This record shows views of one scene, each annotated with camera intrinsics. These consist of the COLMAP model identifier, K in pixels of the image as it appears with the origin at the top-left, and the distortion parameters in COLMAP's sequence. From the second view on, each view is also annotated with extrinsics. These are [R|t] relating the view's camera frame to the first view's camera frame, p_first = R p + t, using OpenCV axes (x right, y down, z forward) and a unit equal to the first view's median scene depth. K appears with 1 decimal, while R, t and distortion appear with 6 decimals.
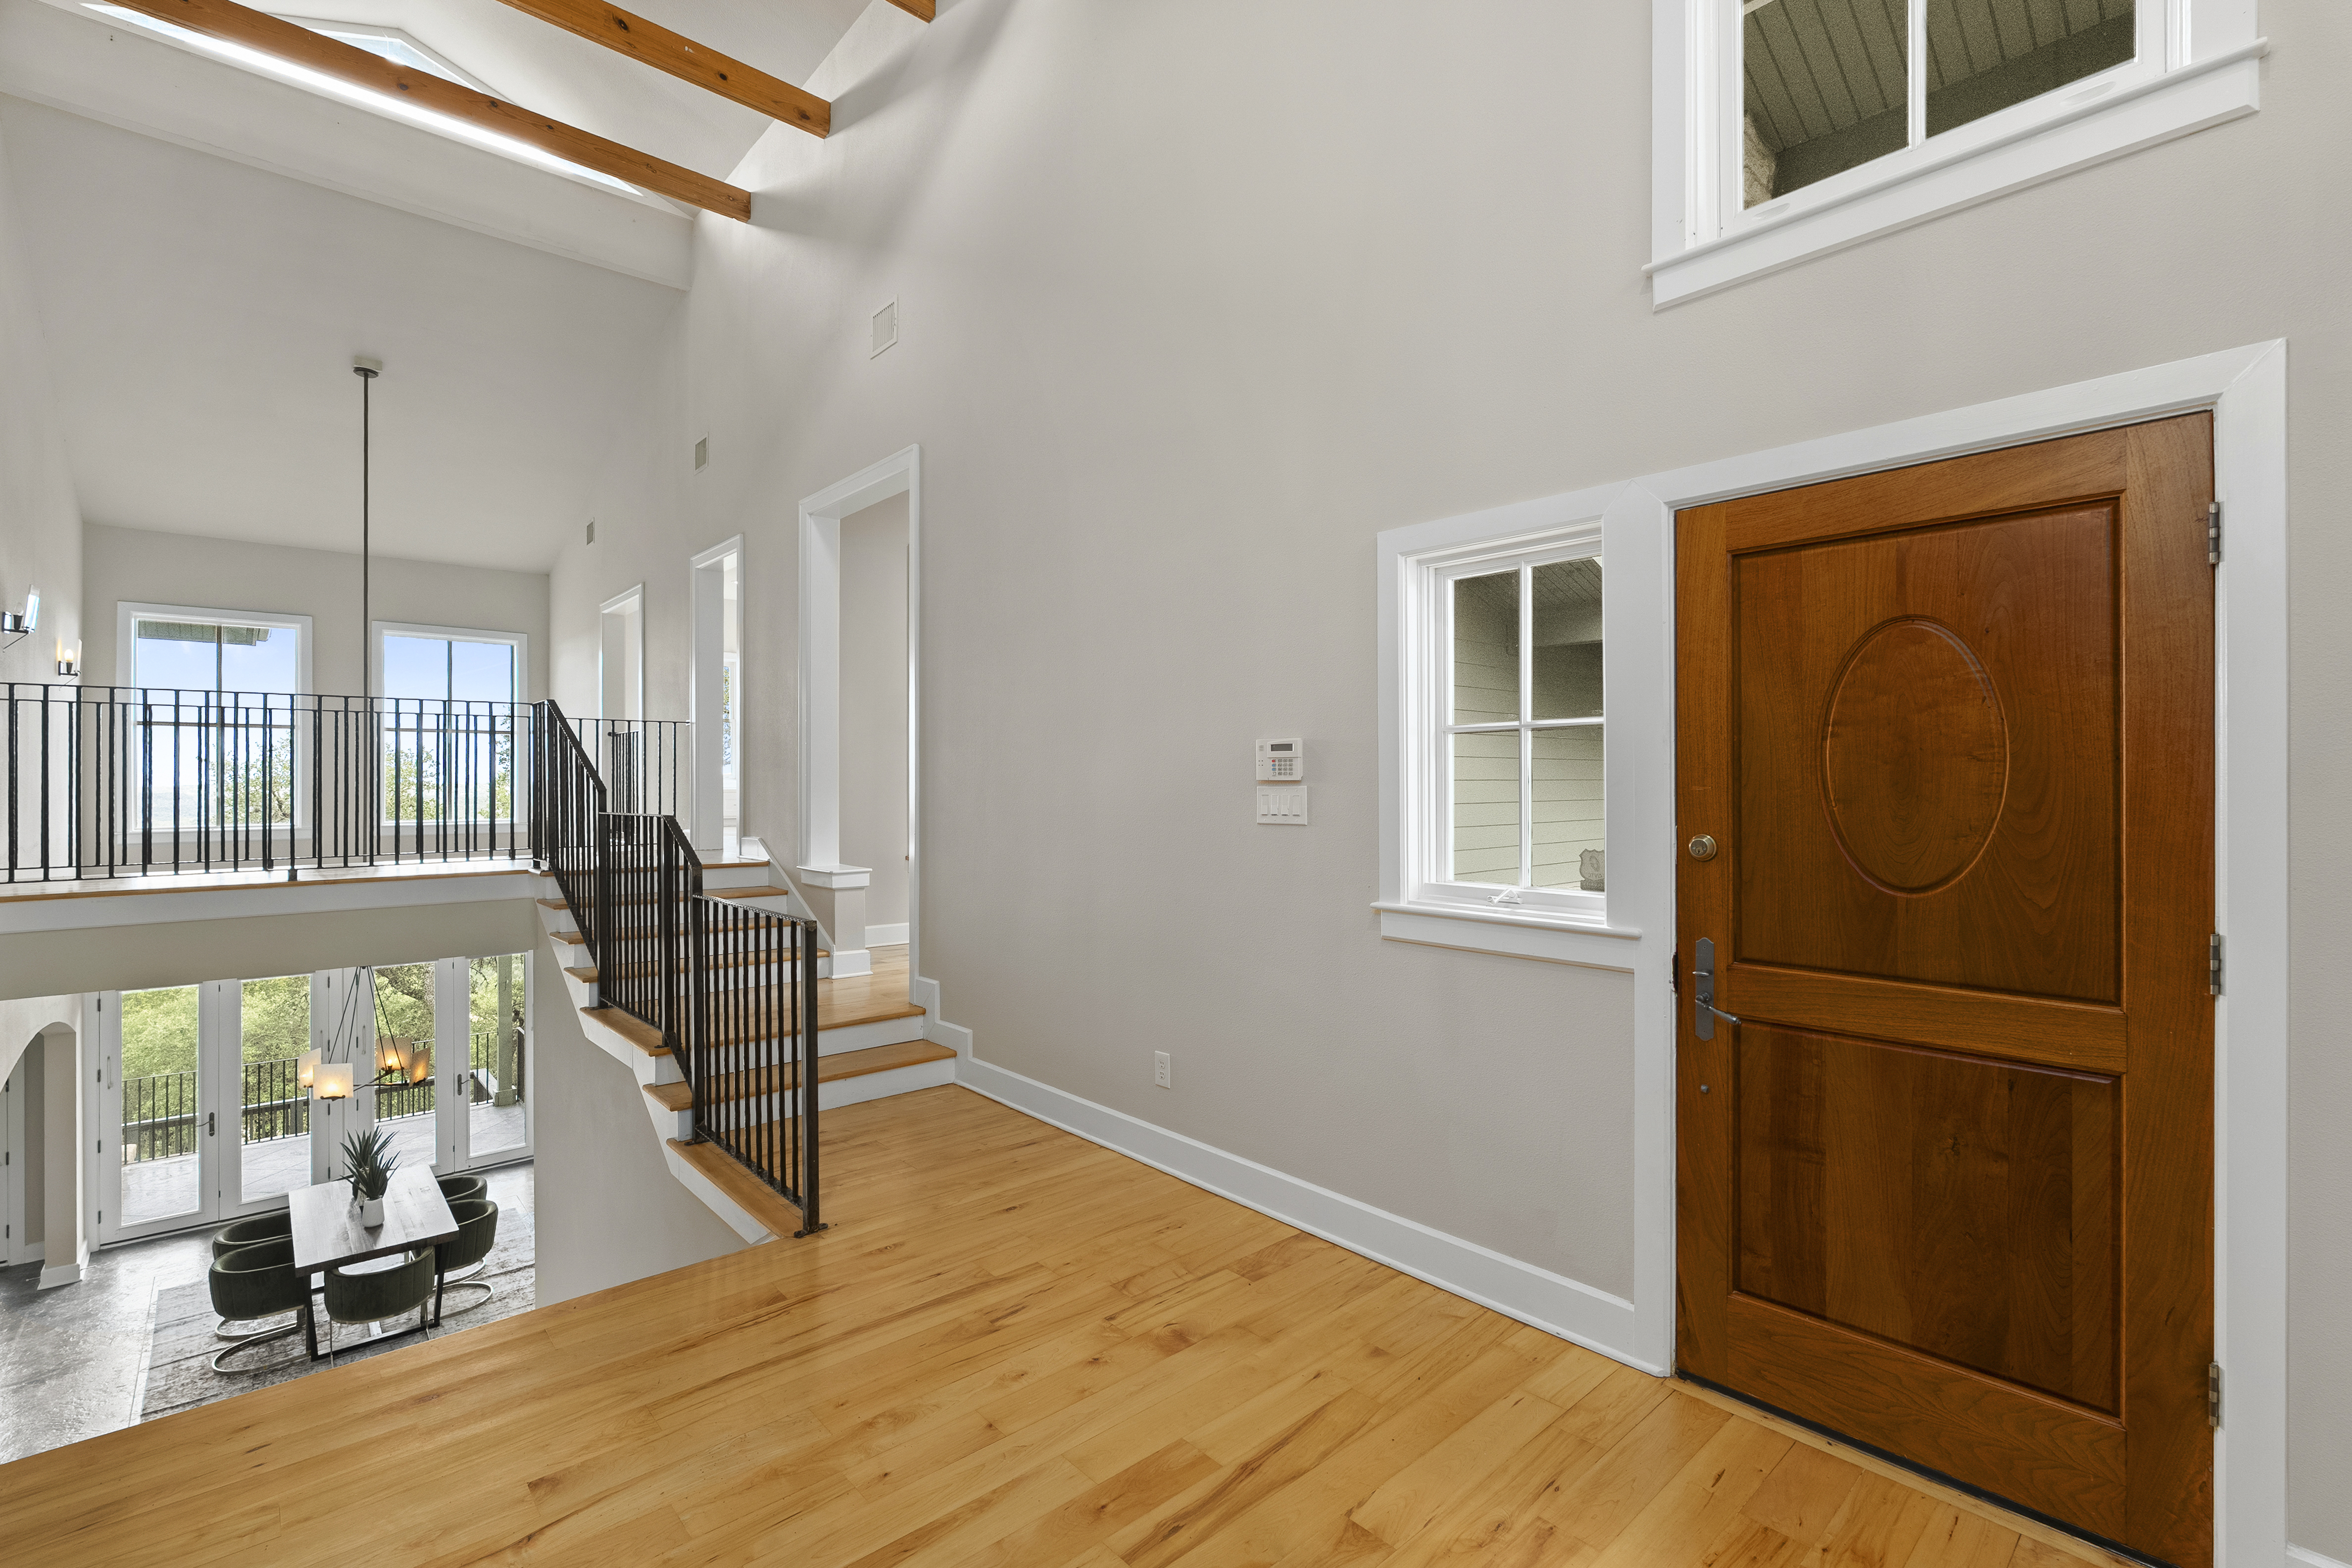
lens RADIAL K [[1055.4, 0, 1176.8], [0, 1055.4, 776.9], [0, 0, 1]] dist [-0.005603, -0.000243]
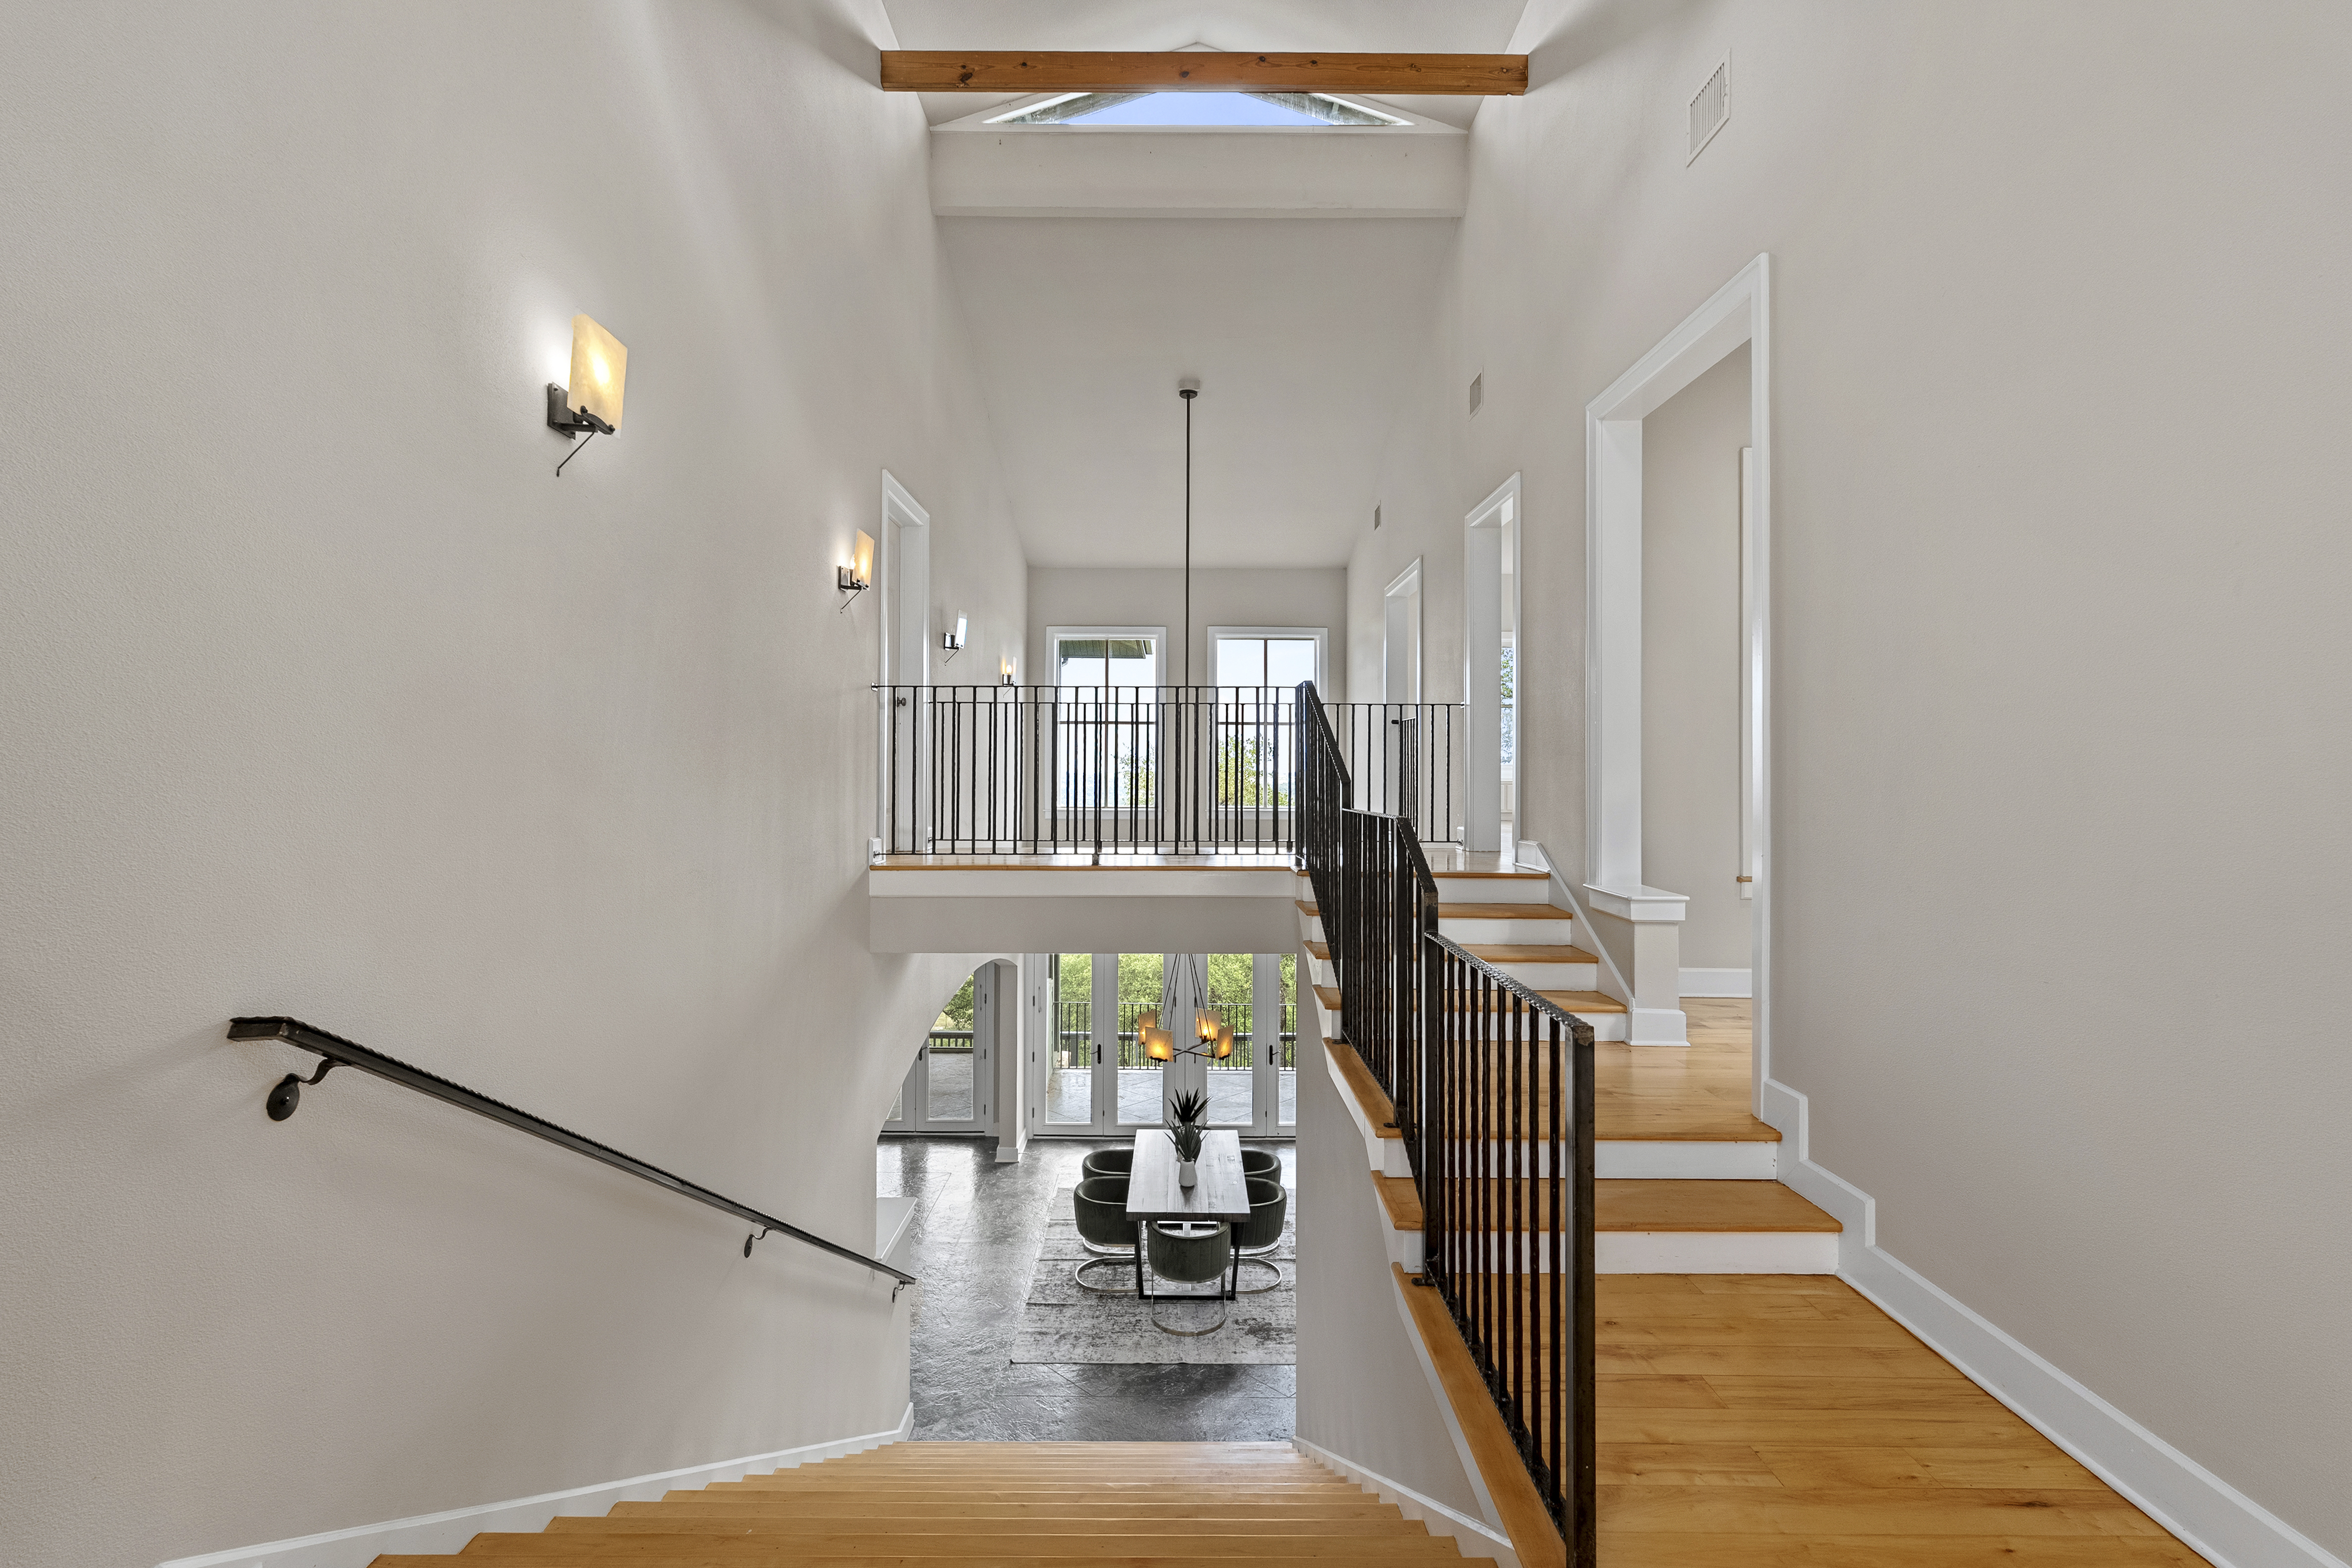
lens RADIAL K [[1055.4, 0, 1174.4], [0, 1055.4, 767.3], [0, 0, 1]] dist [-0.005603, -0.000243]
pose [[0.745796, 0.001600, -0.666172, -0.062420], [-0.002504, 0.999997, -0.000401, 0.001279], [0.666169, 0.001967, 0.745798, 0.200047]]
